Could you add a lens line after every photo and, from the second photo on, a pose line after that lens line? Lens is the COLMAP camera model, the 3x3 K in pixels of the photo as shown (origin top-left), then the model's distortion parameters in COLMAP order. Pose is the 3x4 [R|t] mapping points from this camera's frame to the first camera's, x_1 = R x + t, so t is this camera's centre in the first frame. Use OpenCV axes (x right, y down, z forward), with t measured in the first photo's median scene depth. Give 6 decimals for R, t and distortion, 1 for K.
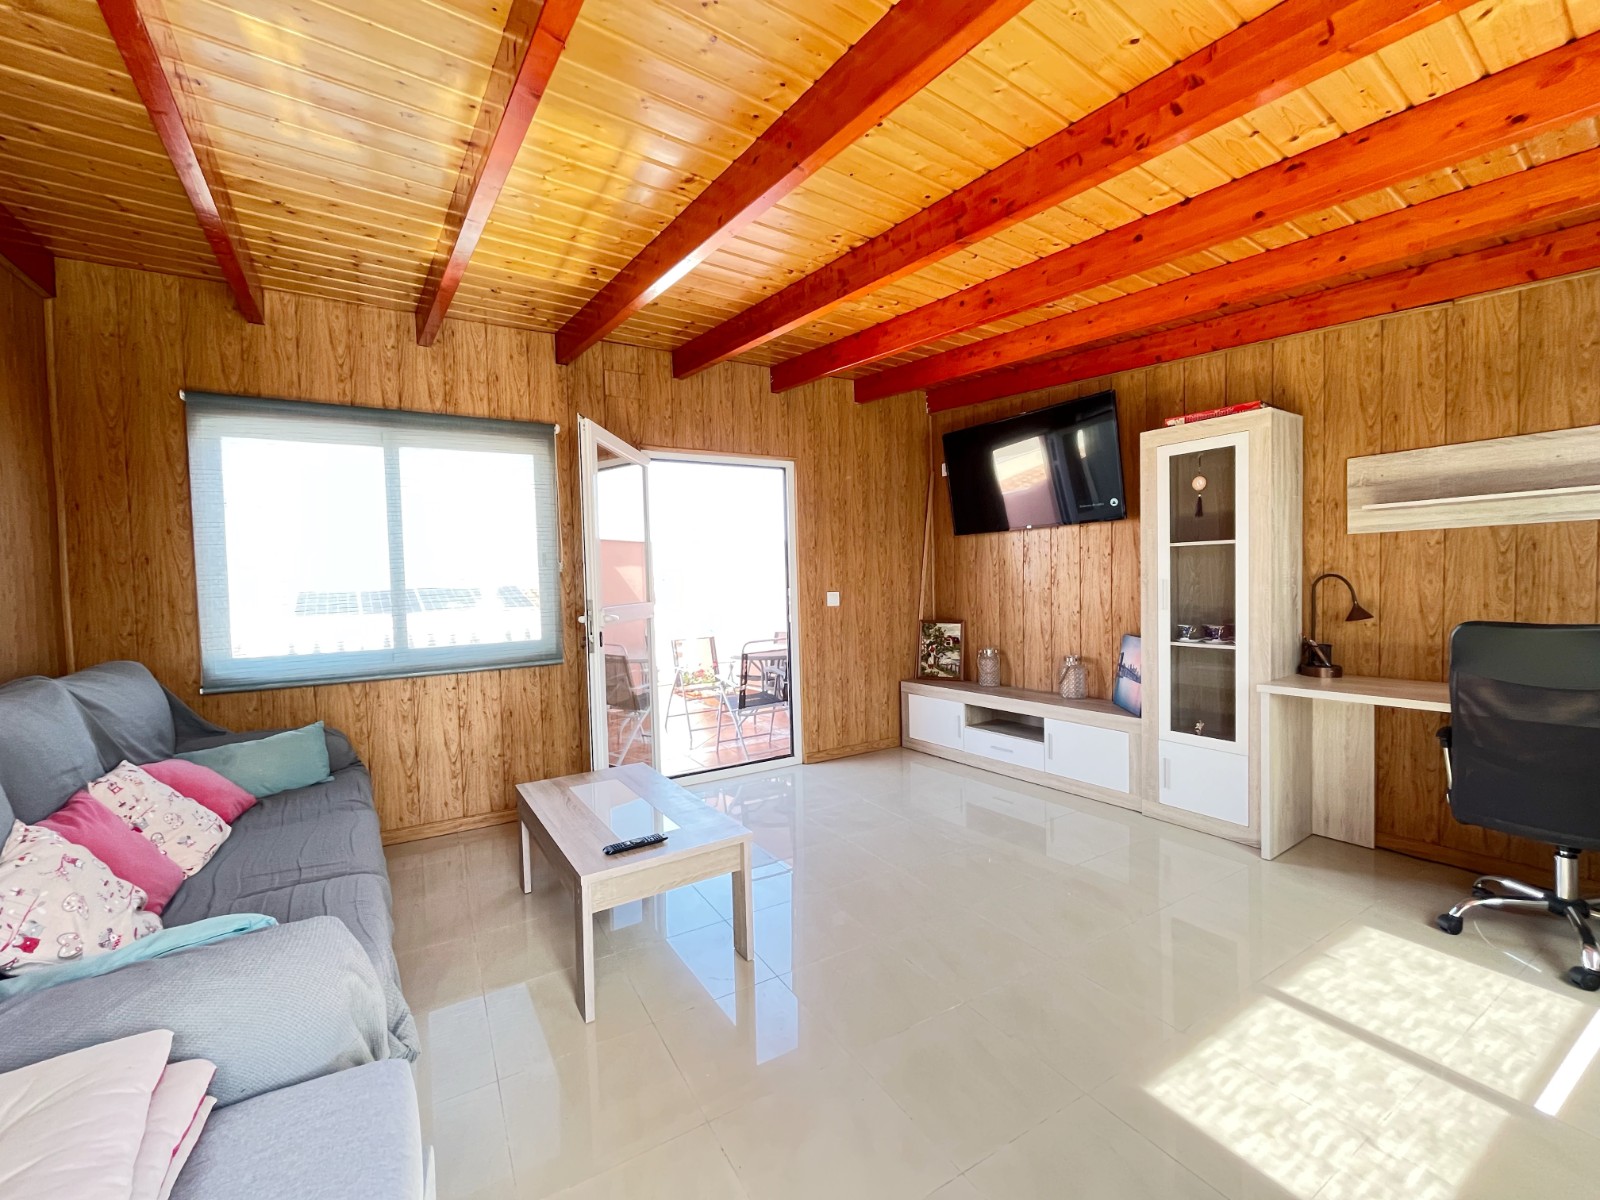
lens RADIAL K [[650.6, 0, 800.7], [0, 650.6, 595.7], [0, 0, 1]] dist [-0.001054, -0.000138]
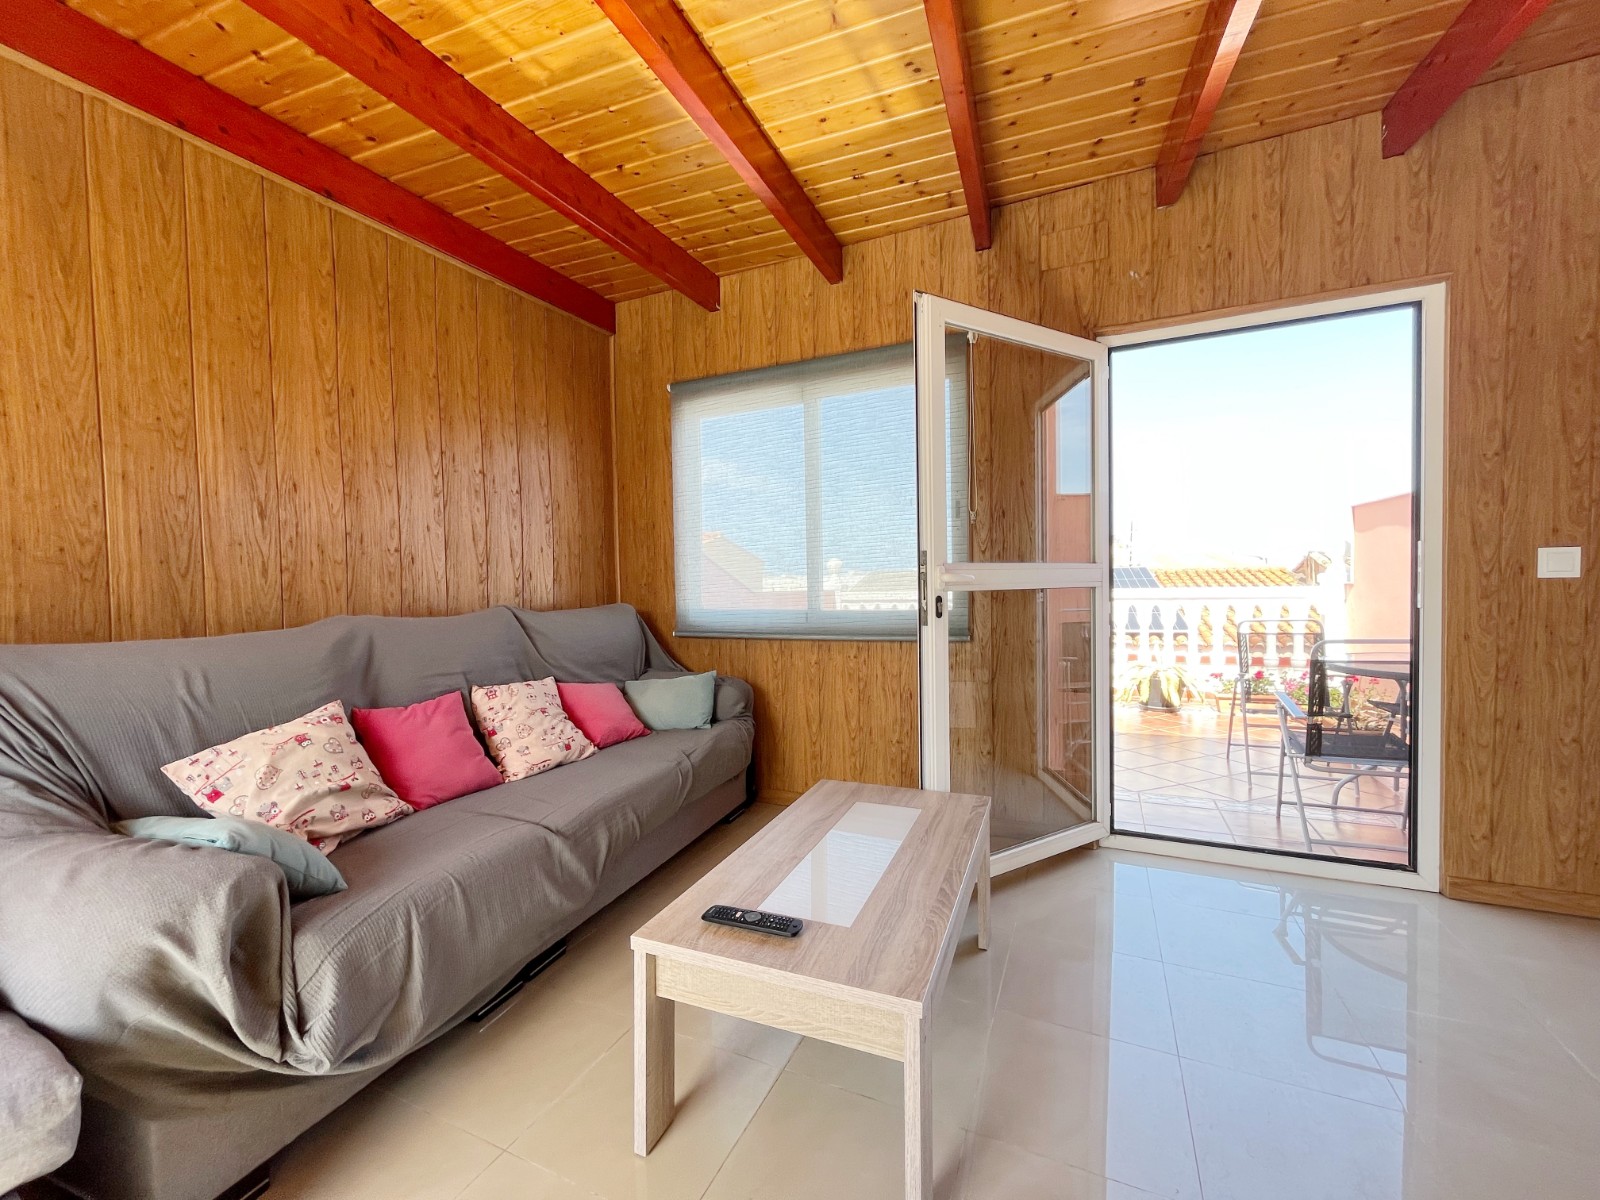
lens RADIAL K [[650.6, 0, 811.3], [0, 650.6, 602.2], [0, 0, 1]] dist [-0.001054, -0.000138]
pose [[0.572140, 0.037931, -0.819278, 0.171222], [-0.016930, 0.999263, 0.034441, 0.036318], [0.819981, -0.005835, 0.572361, 0.436406]]
